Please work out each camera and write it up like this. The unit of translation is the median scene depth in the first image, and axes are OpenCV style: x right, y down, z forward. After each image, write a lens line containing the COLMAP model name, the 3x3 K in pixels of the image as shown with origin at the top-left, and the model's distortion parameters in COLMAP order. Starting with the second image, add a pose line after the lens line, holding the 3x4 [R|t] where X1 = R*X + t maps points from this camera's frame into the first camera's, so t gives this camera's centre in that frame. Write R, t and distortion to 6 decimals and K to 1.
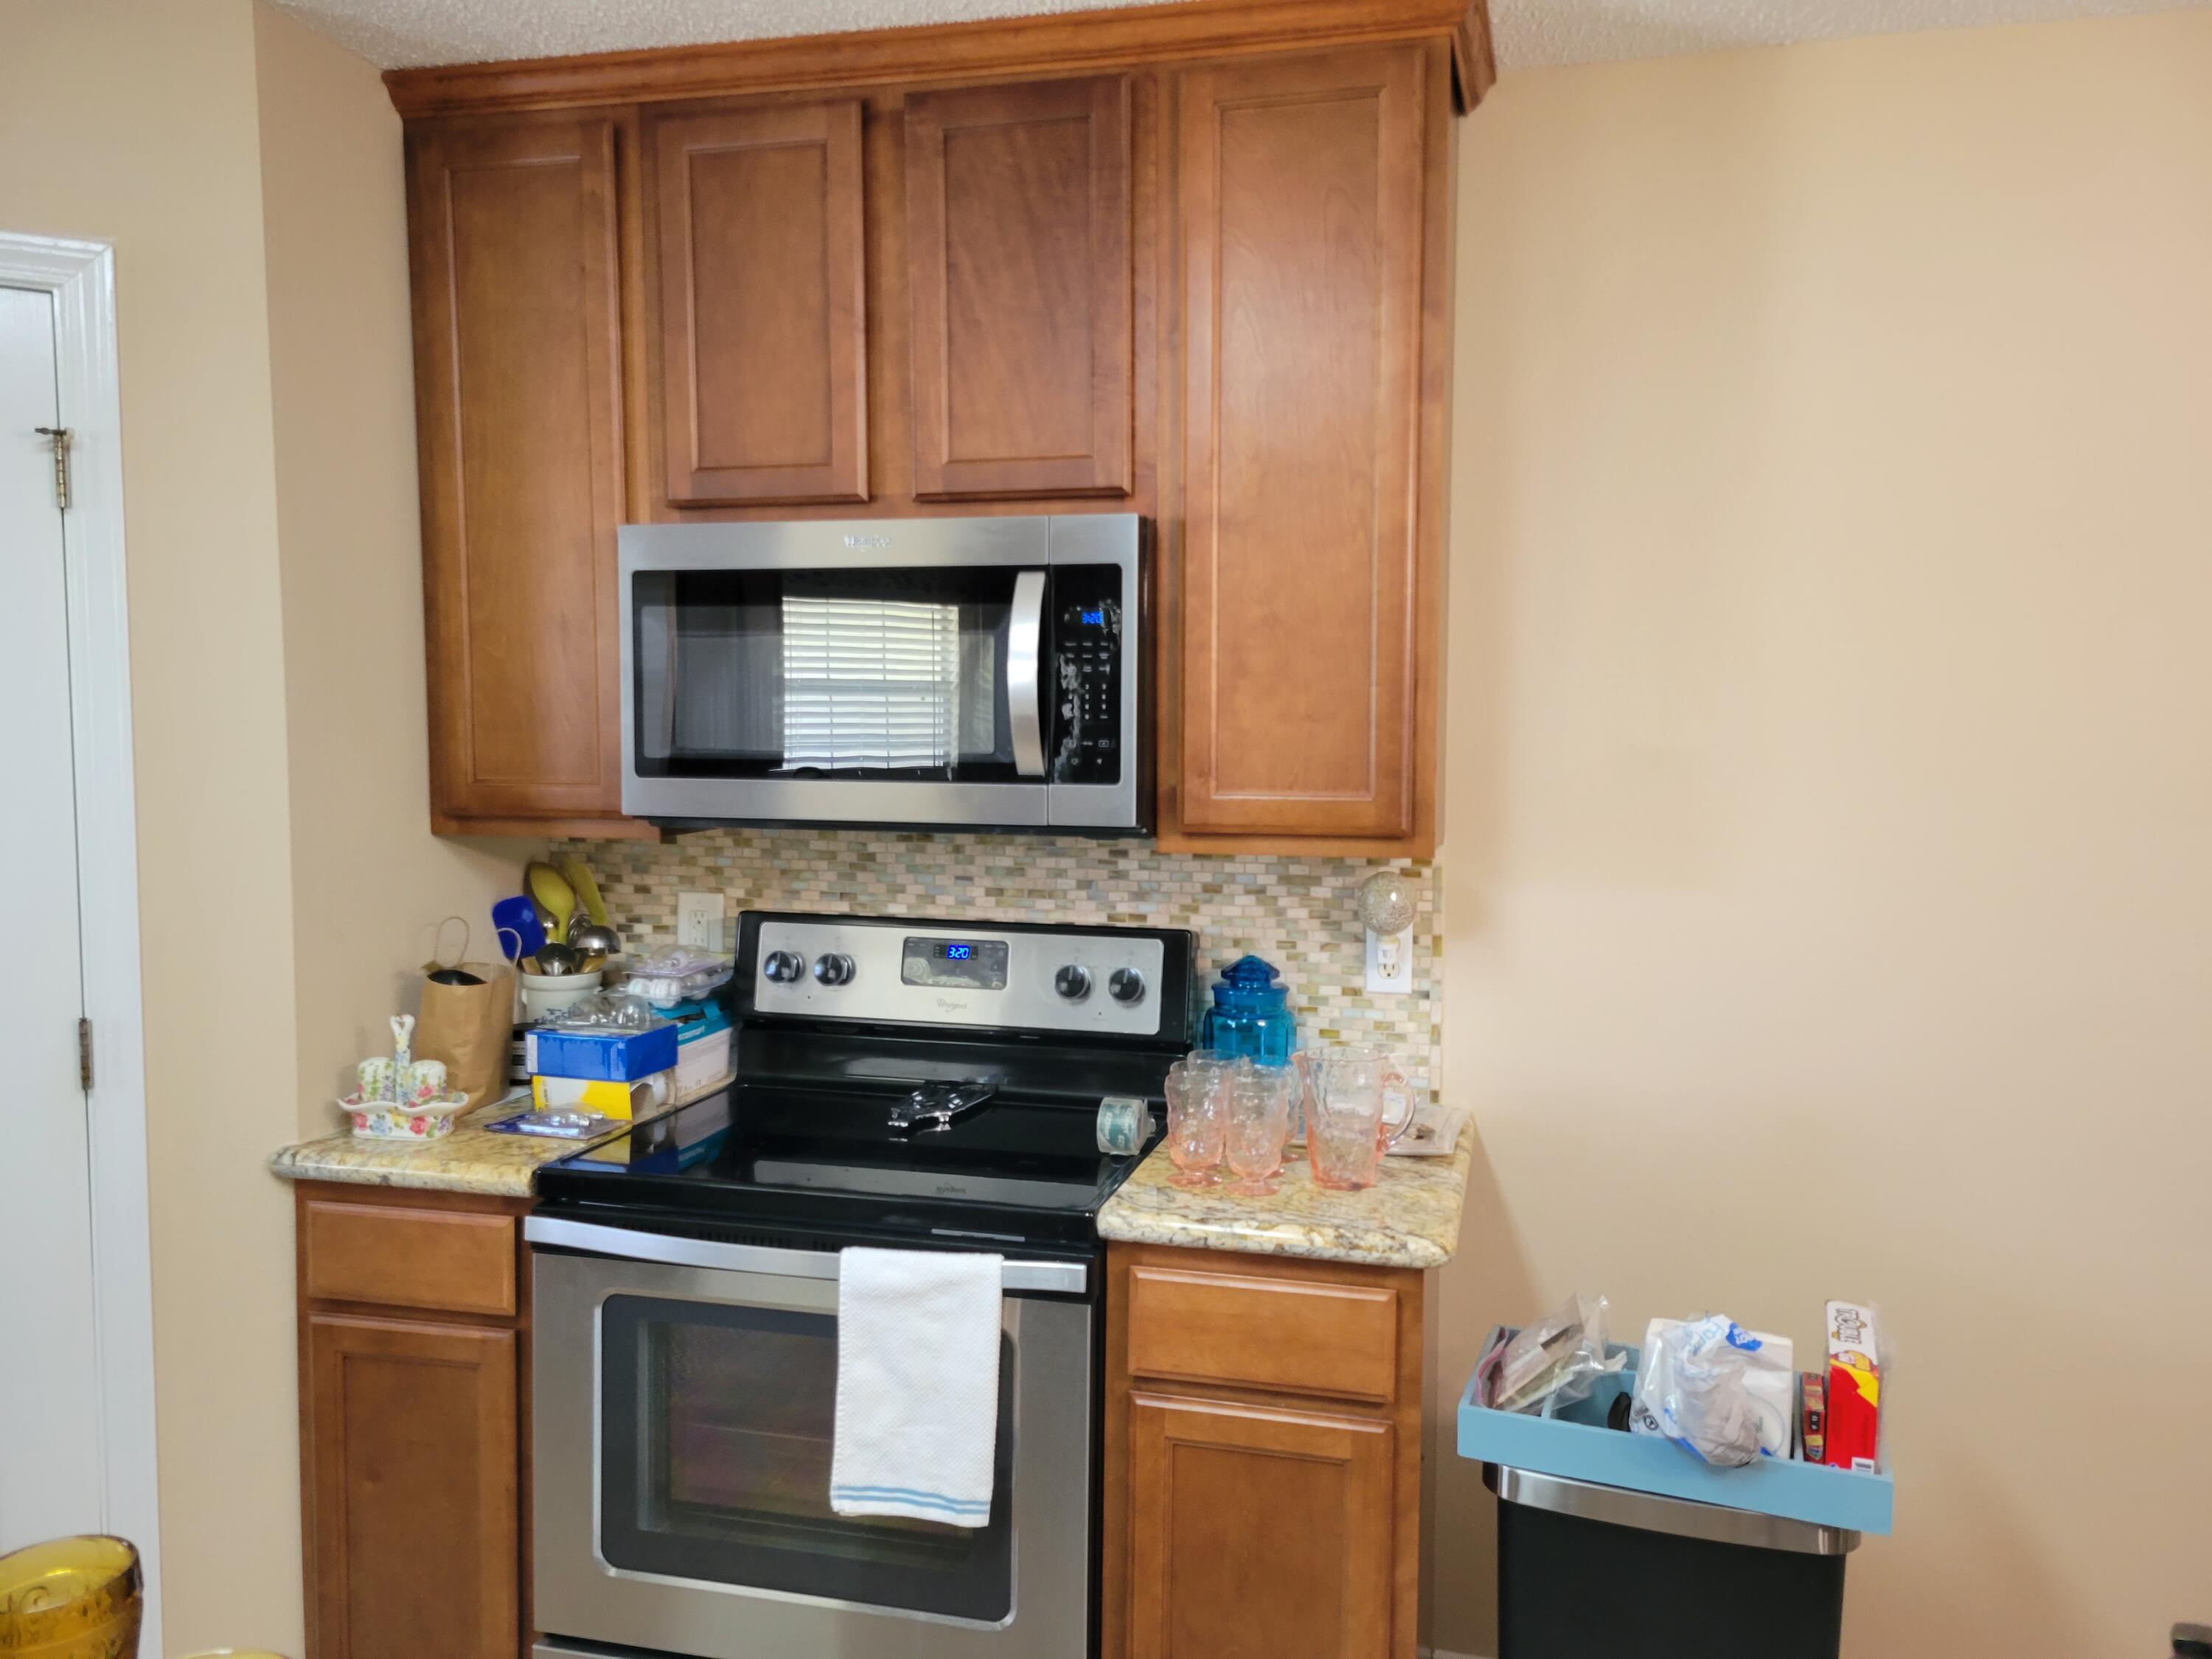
lens RADIAL K [[1651.8, 0, 1122.6], [0, 1651.8, 829.2], [0, 0, 1]] dist [0.049814, -0.034131]
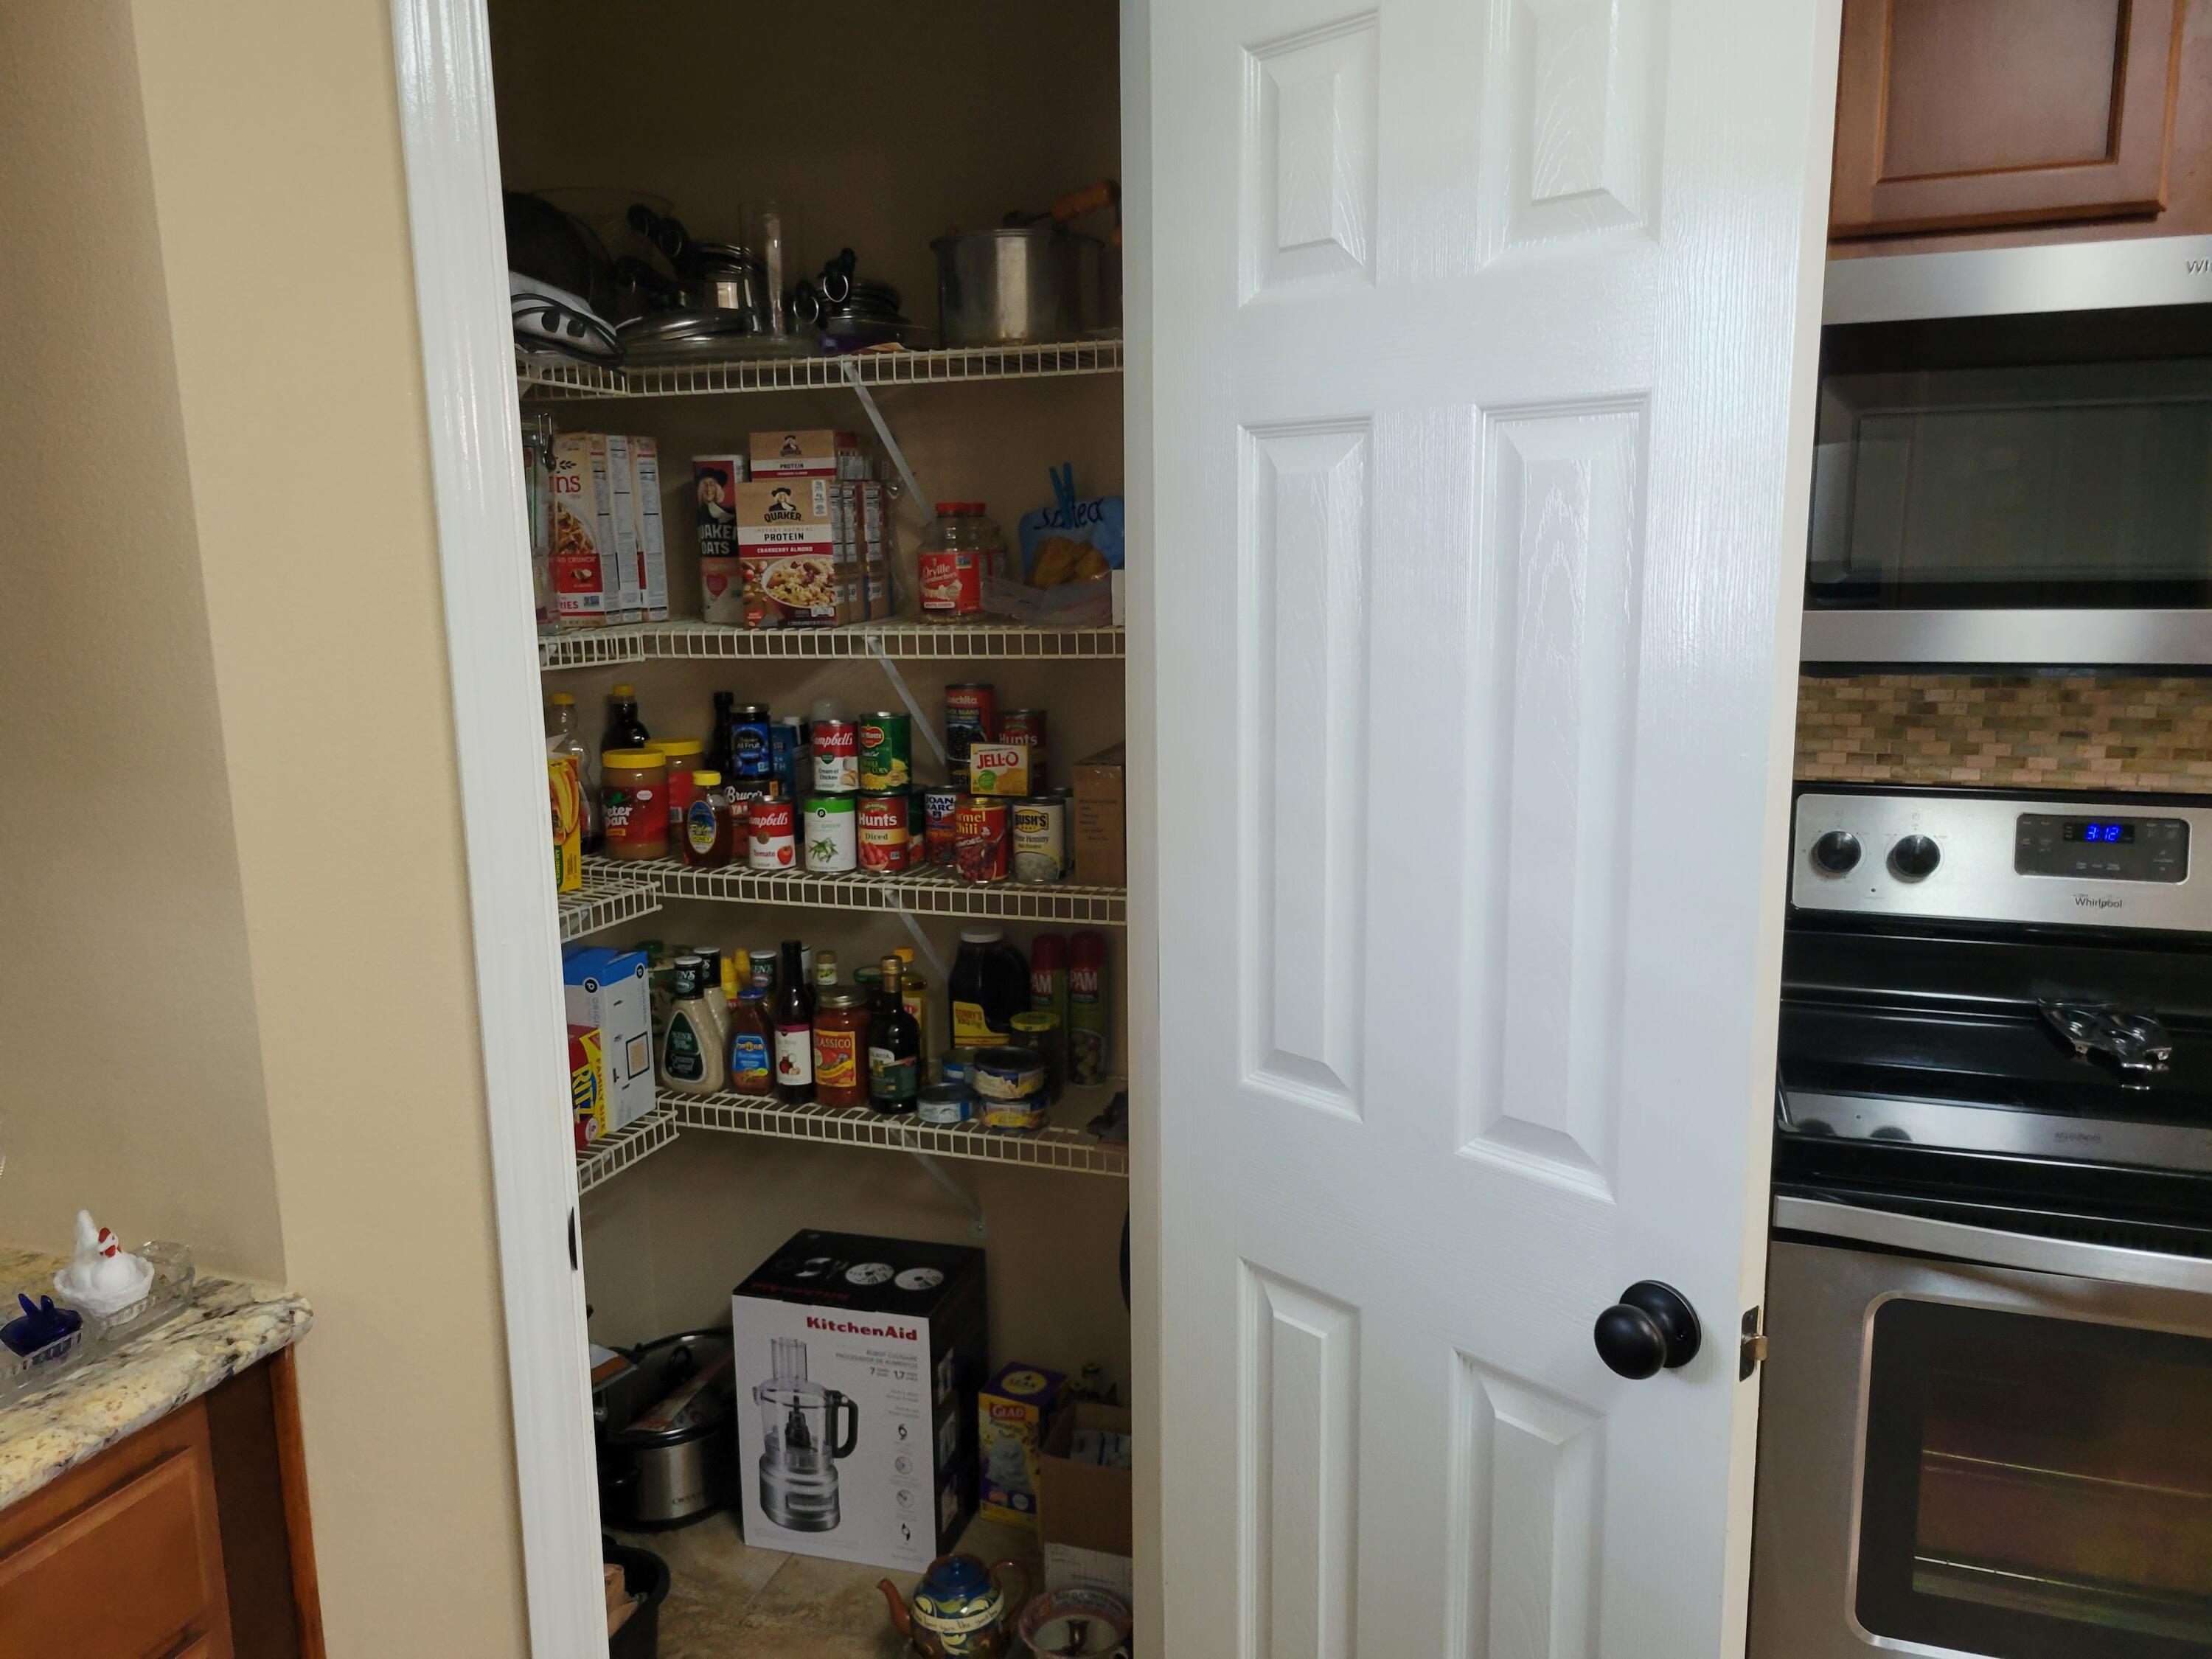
lens RADIAL K [[1651.8, 0, 1105.4], [0, 1651.8, 849.0], [0, 0, 1]] dist [0.049814, -0.034131]
pose [[0.995091, -0.005393, -0.098814, -0.491898], [0.017030, 0.992950, 0.117305, -0.017023], [0.097485, -0.118412, 0.988168, 0.198527]]
